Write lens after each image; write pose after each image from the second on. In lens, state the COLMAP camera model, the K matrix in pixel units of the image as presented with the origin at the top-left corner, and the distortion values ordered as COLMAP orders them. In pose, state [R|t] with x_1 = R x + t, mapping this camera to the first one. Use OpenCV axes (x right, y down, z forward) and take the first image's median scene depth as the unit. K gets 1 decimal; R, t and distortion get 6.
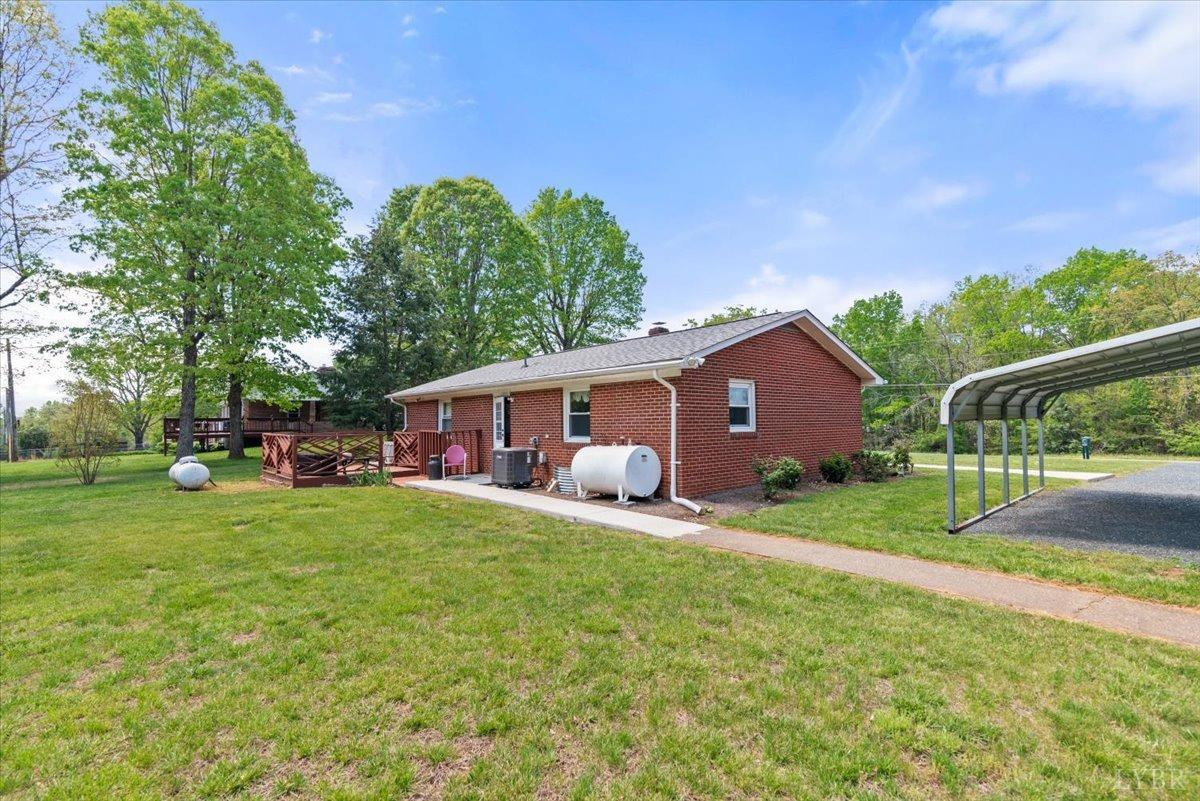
lens RADIAL K [[542.7, 0, 595.7], [0, 542.7, 400.4], [0, 0, 1]] dist [0.015729, -0.000027]
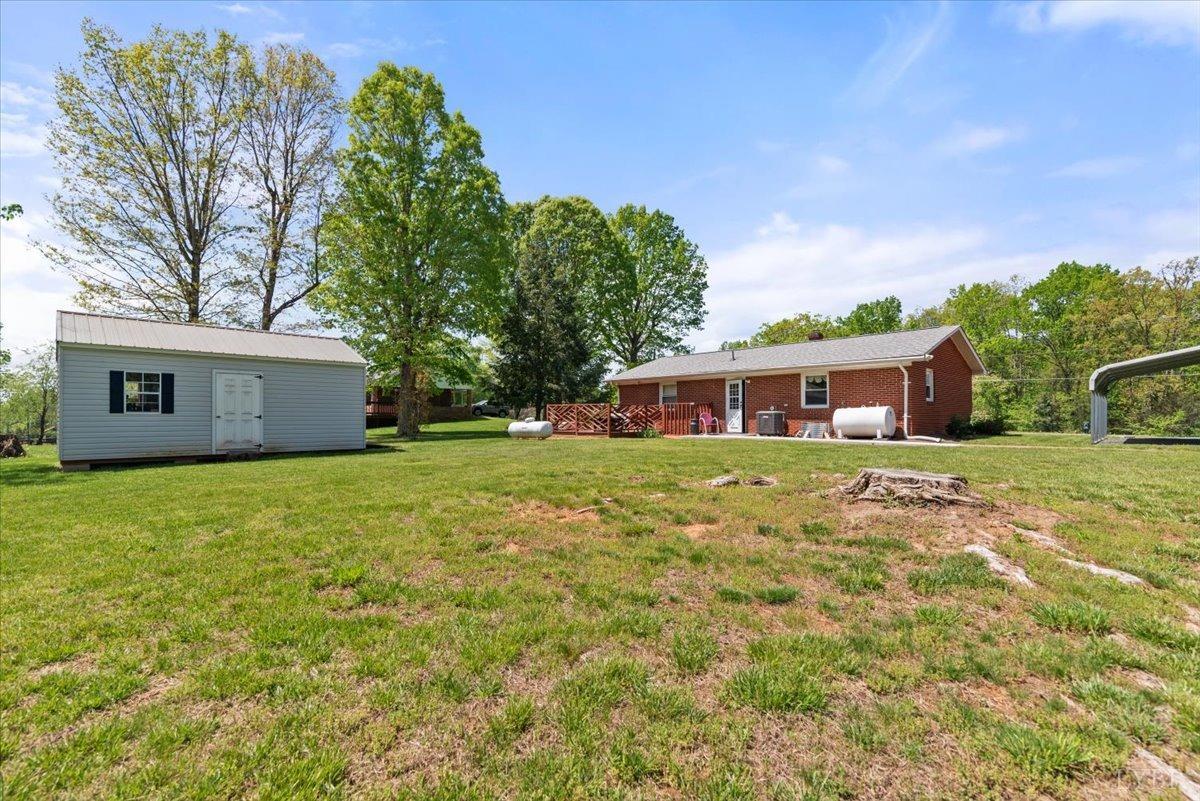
lens RADIAL K [[530.7, 0, 601.0], [0, 530.7, 406.1], [0, 0, 1]] dist [0.015191, -0.000232]
pose [[0.999294, 0.012316, 0.035496, -0.262605], [-0.013065, 0.999696, 0.020928, 0.017613], [-0.035227, -0.021377, 0.999151, -0.191495]]
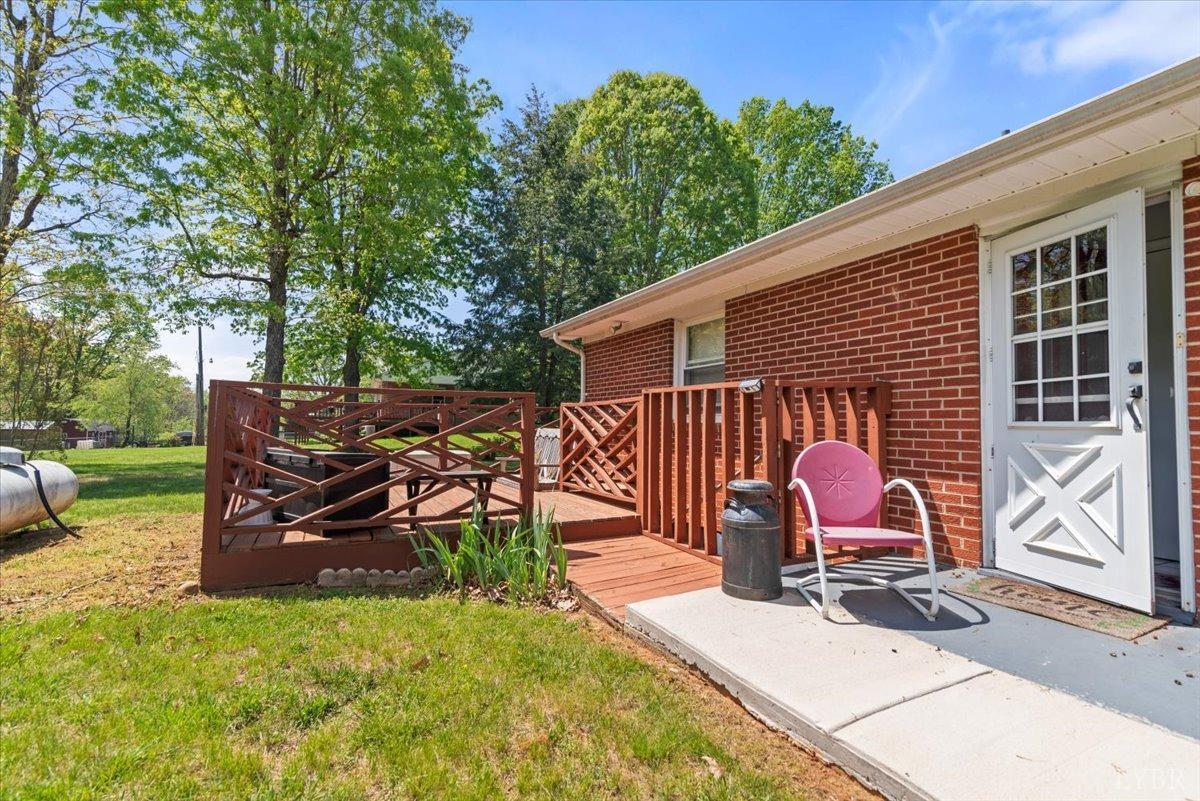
lens RADIAL K [[557.1, 0, 600.0], [0, 557.1, 400.5], [0, 0, 1]] dist [0.002248, 0.000113]
pose [[0.965791, 0.012694, -0.259009, -0.129347], [-0.013295, 0.999911, -0.000567, 0.030037], [0.258979, 0.003991, 0.965875, 0.333081]]
